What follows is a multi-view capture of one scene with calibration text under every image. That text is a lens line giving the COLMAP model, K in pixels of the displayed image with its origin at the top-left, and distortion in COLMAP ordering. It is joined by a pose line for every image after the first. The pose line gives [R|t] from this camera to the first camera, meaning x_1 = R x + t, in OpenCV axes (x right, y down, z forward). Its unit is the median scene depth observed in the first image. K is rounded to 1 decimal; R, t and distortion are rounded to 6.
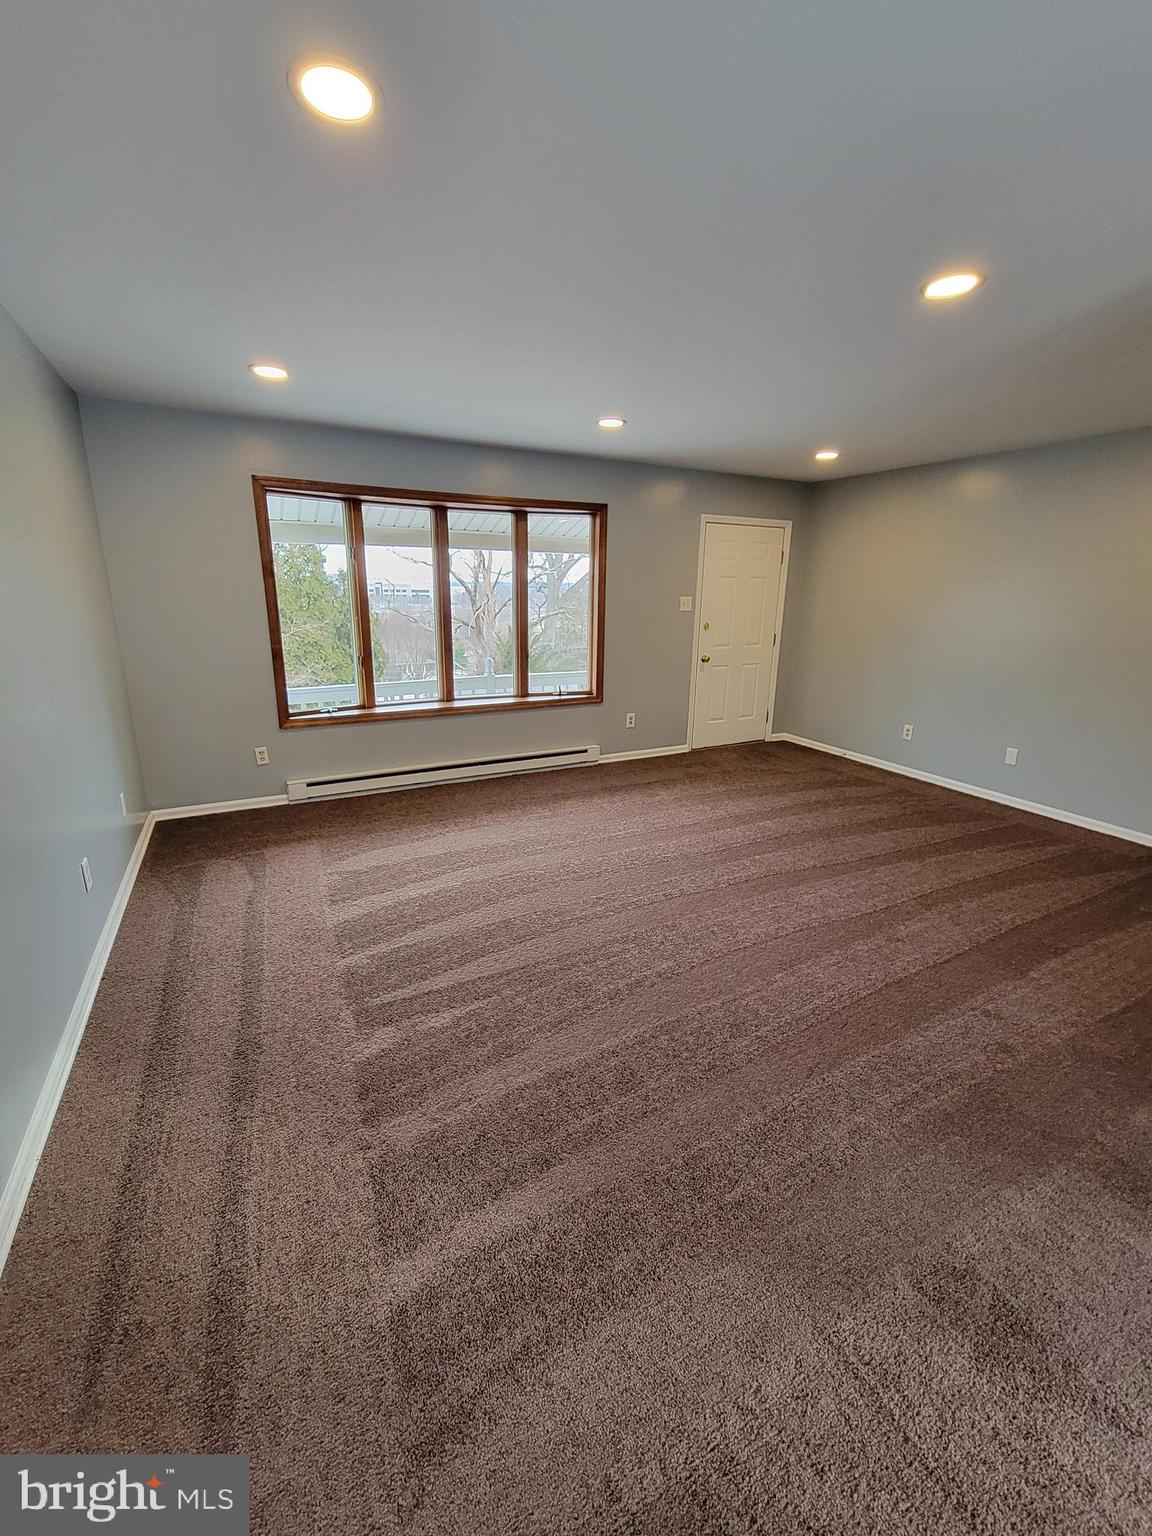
lens RADIAL K [[629.6, 0, 569.1], [0, 629.6, 754.8], [0, 0, 1]] dist [-0.001404, -0.000200]
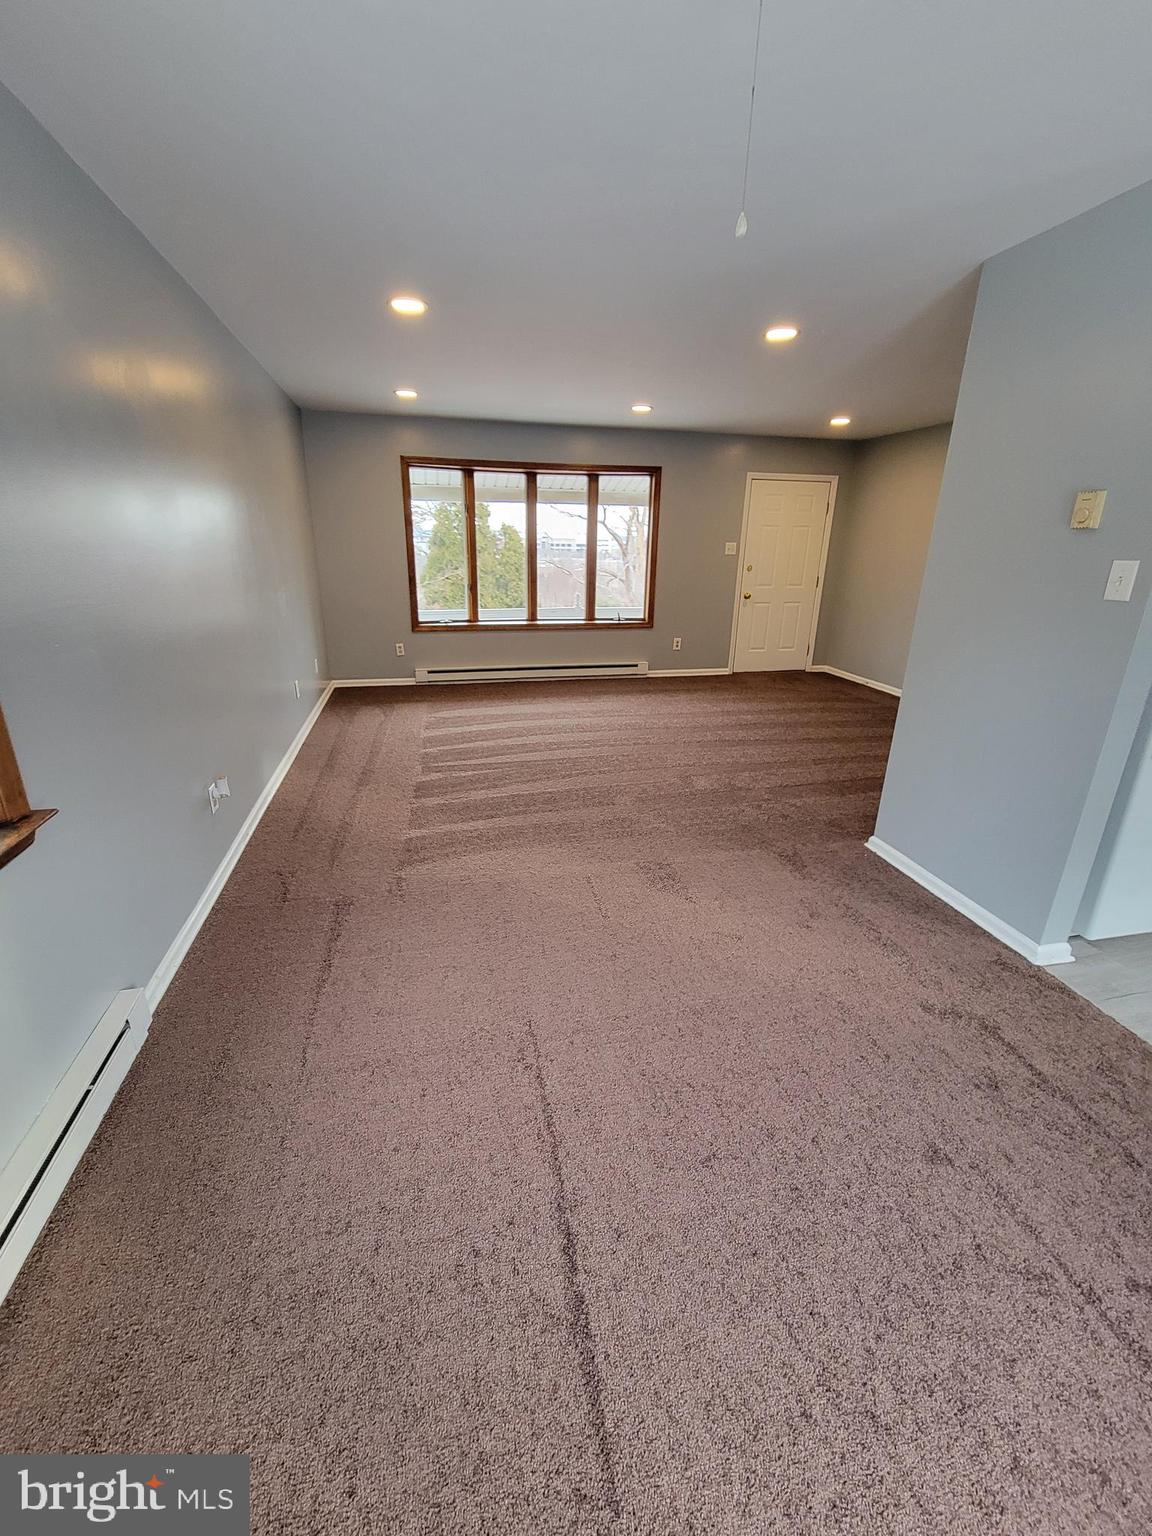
lens RADIAL K [[629.6, 0, 569.1], [0, 629.6, 754.8], [0, 0, 1]] dist [-0.001404, -0.000200]
pose [[0.969229, 0.081577, -0.232250, 0.247313], [-0.066123, 0.995095, 0.073579, 0.107517], [0.237113, -0.055958, 0.969869, -0.335459]]
